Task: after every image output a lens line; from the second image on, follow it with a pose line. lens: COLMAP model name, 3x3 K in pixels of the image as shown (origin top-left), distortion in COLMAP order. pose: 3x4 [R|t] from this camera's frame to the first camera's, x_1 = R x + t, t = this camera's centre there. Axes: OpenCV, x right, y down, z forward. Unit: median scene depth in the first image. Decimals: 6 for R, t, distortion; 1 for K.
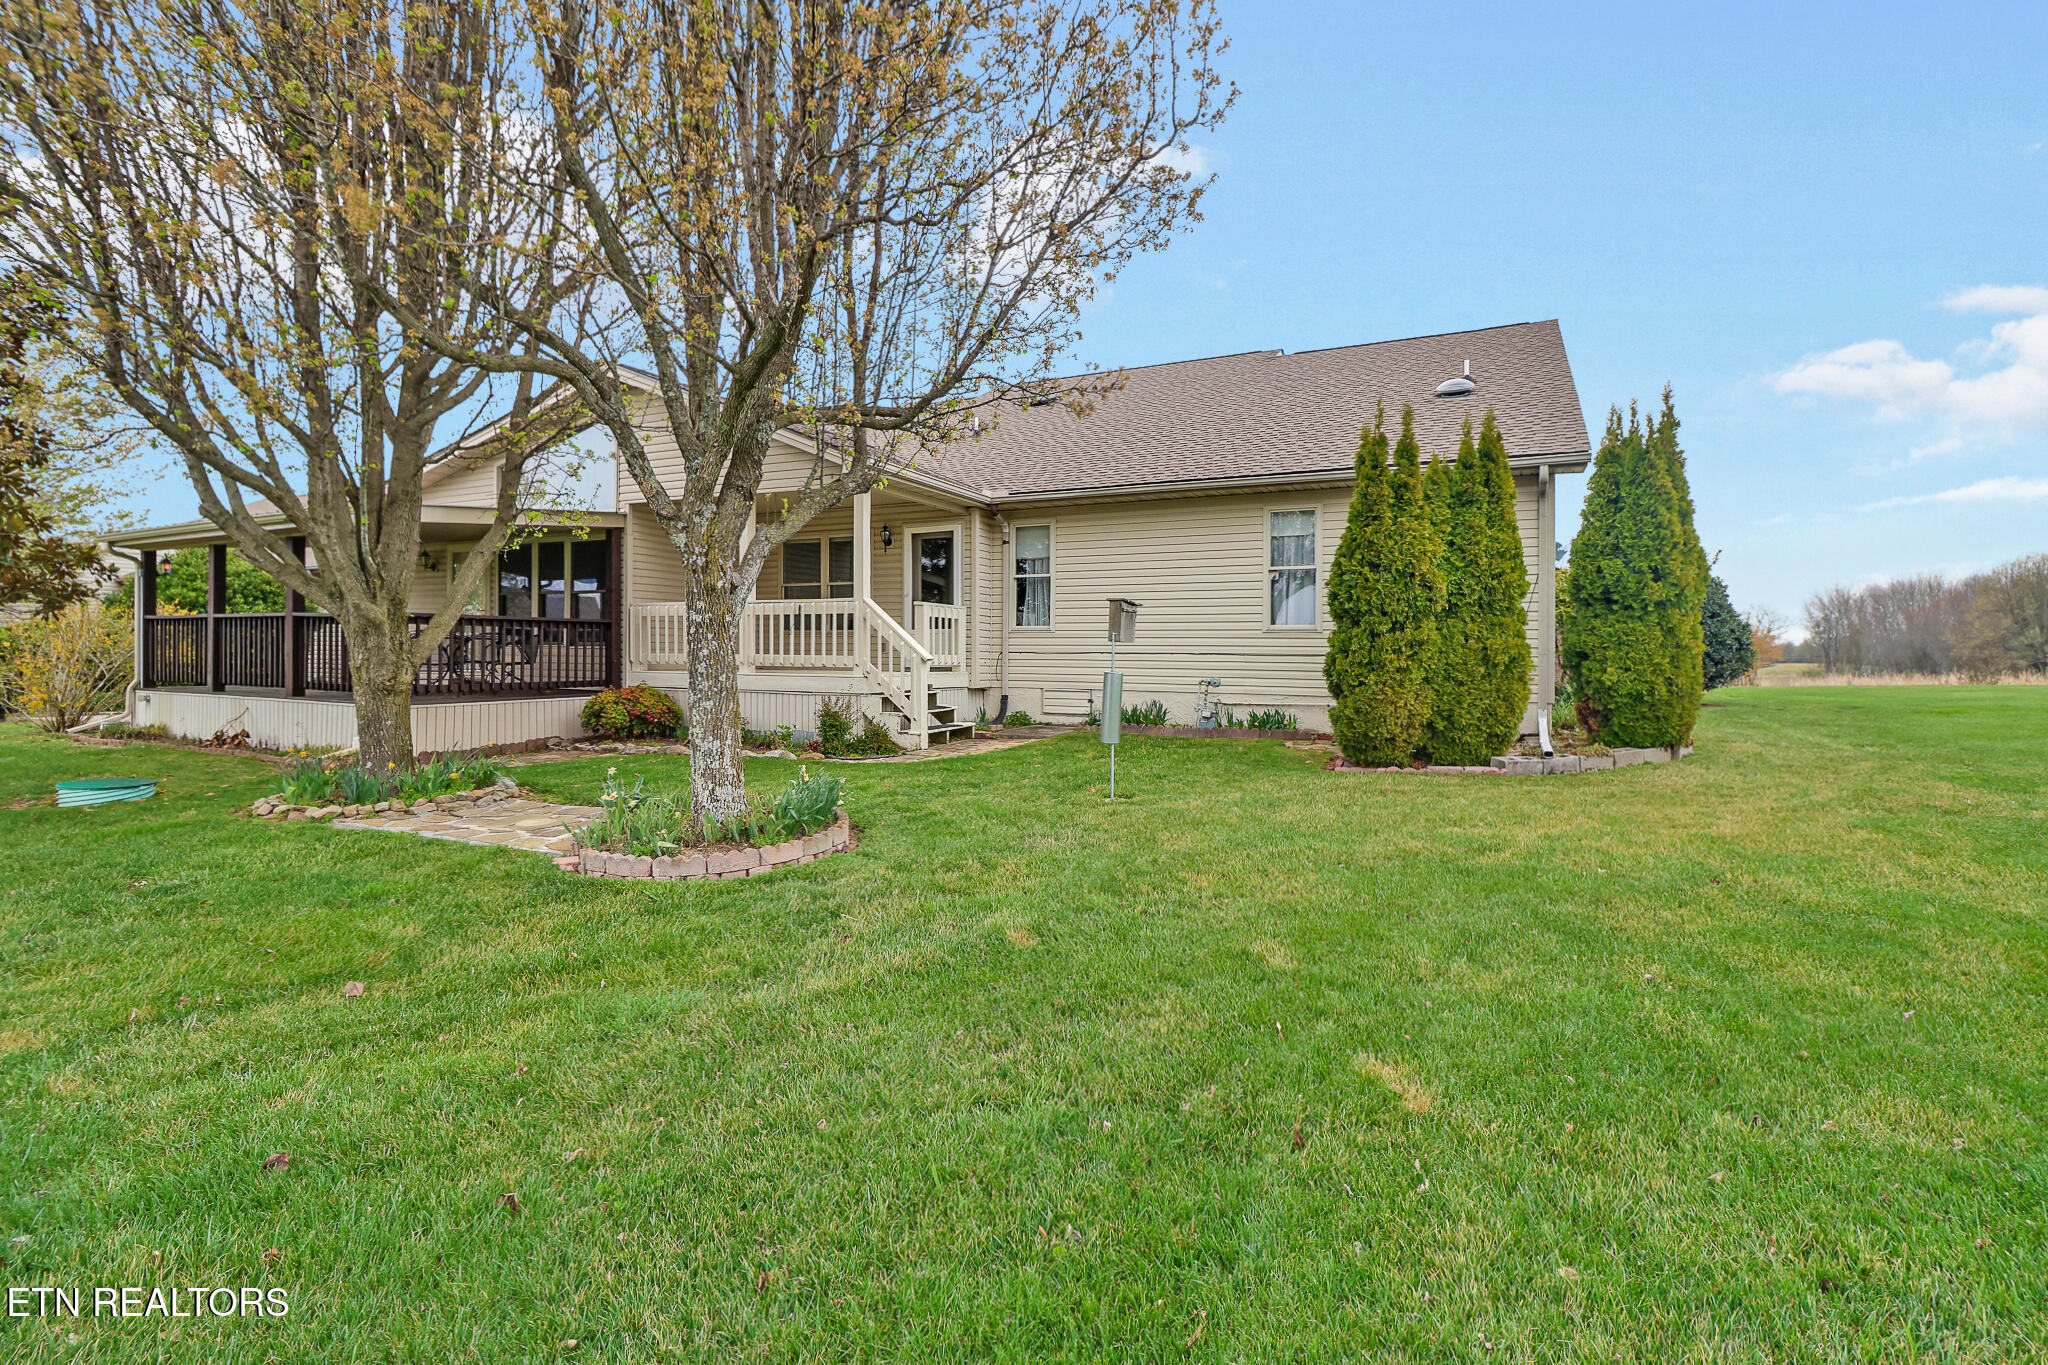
lens RADIAL K [[940.1, 0, 1029.7], [0, 940.1, 658.7], [0, 0, 1]] dist [-0.000137, -0.014317]
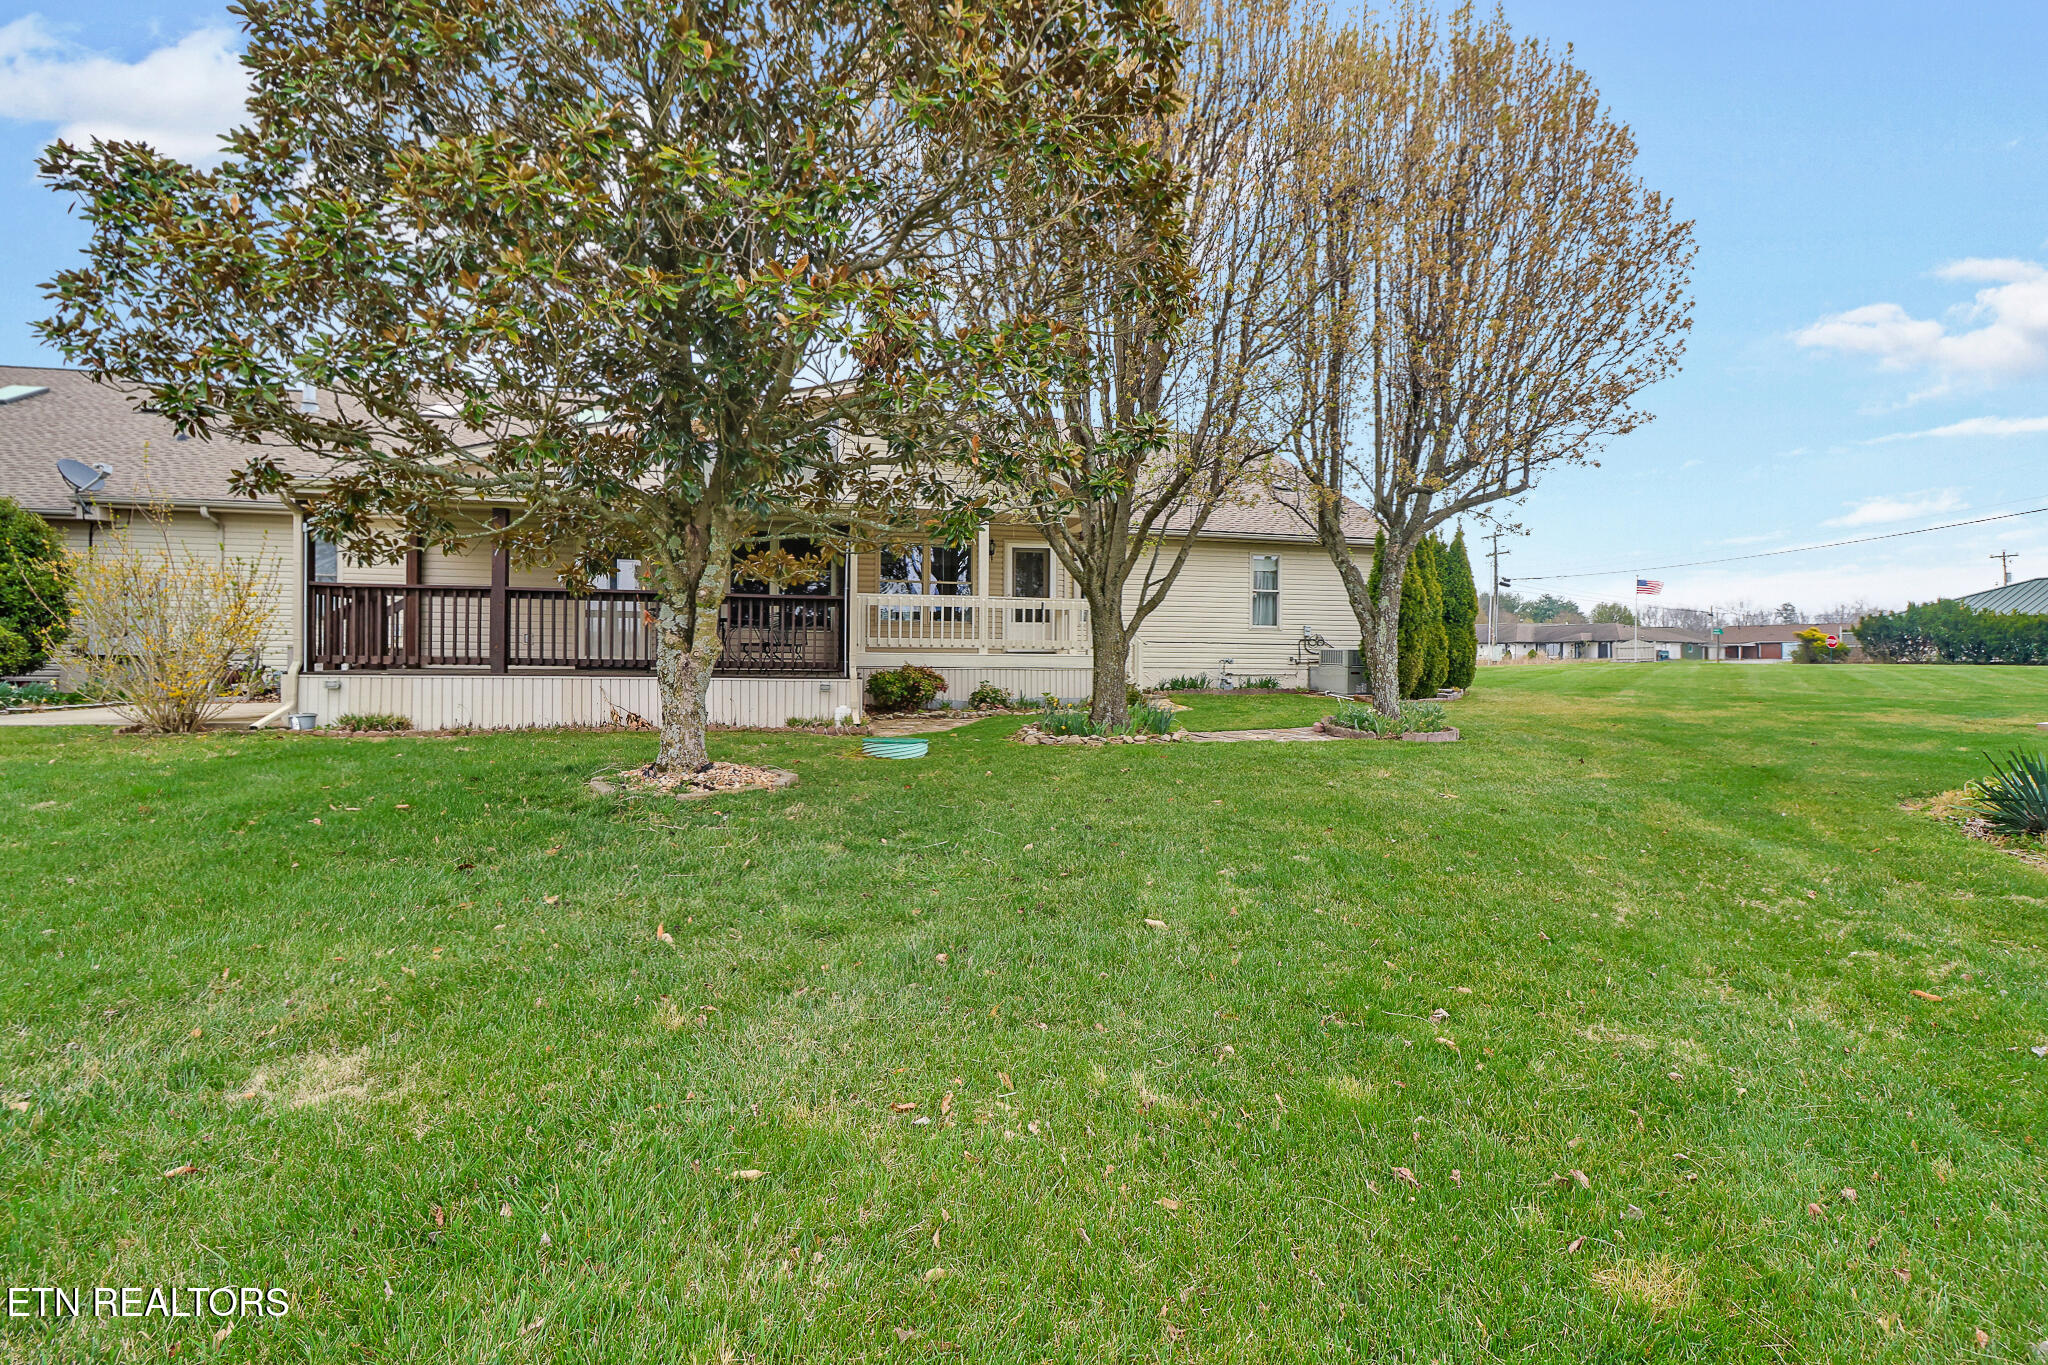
lens RADIAL K [[966.9, 0, 1040.9], [0, 966.9, 692.5], [0, 0, 1]] dist [-0.013512, -0.011827]
pose [[0.763853, -0.022876, 0.644984, -1.109505], [-0.000539, 0.999349, 0.036082, 0.020443], [-0.645390, -0.027909, 0.763344, -0.040618]]
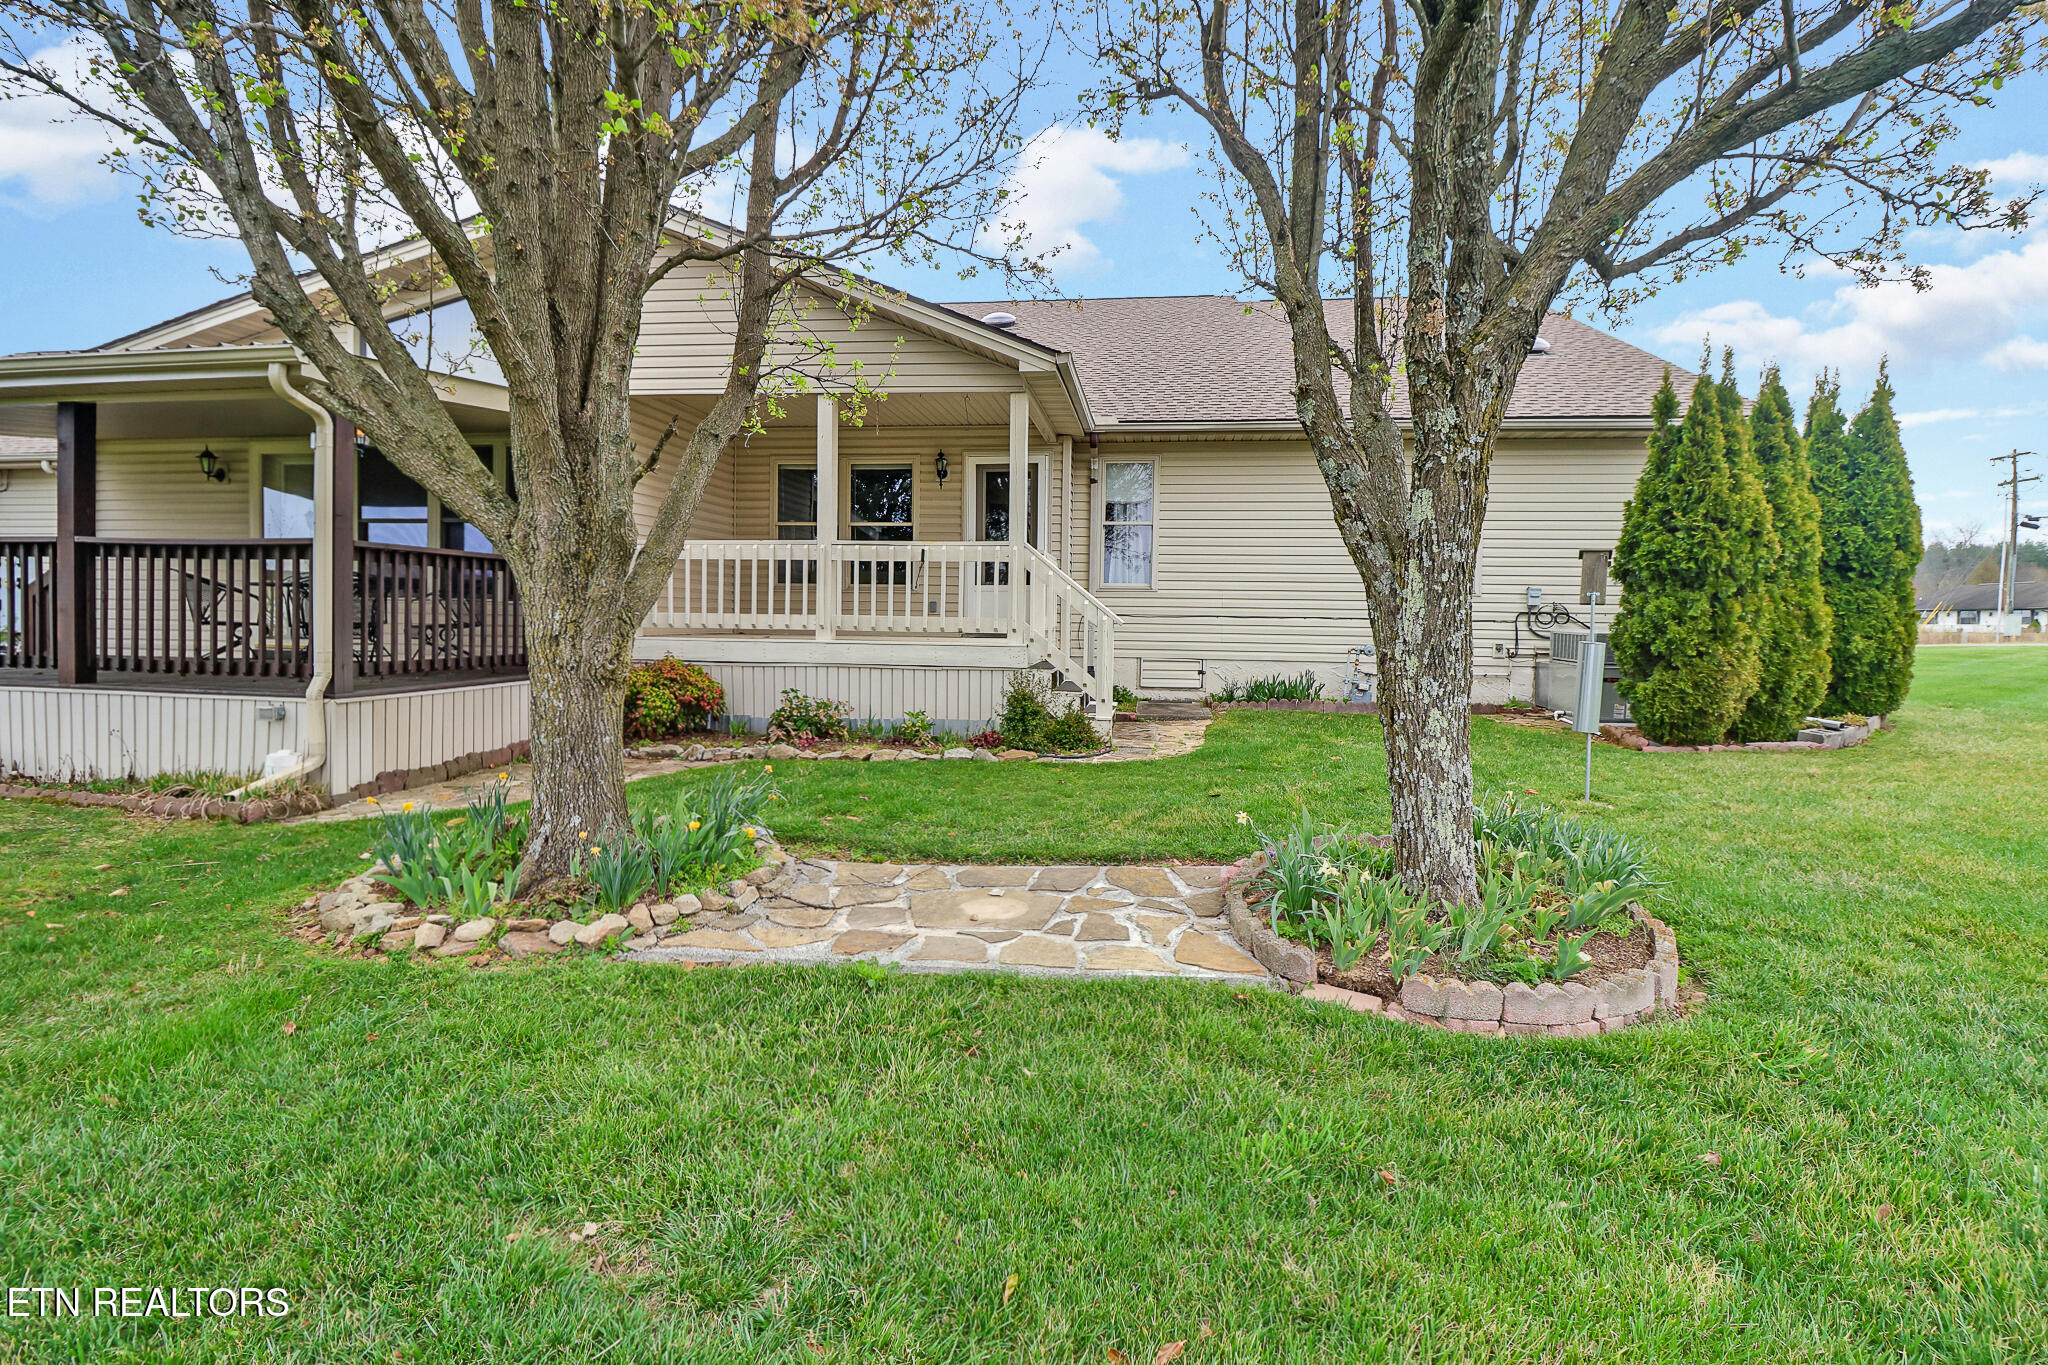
lens RADIAL K [[947.7, 0, 1035.7], [0, 947.7, 655.3], [0, 0, 1]] dist [0.002238, -0.015137]
pose [[0.946892, -0.006252, 0.321491, -0.387585], [-0.005541, 0.999345, 0.035756, -0.000626], [-0.321504, -0.035639, 0.946237, 0.252063]]
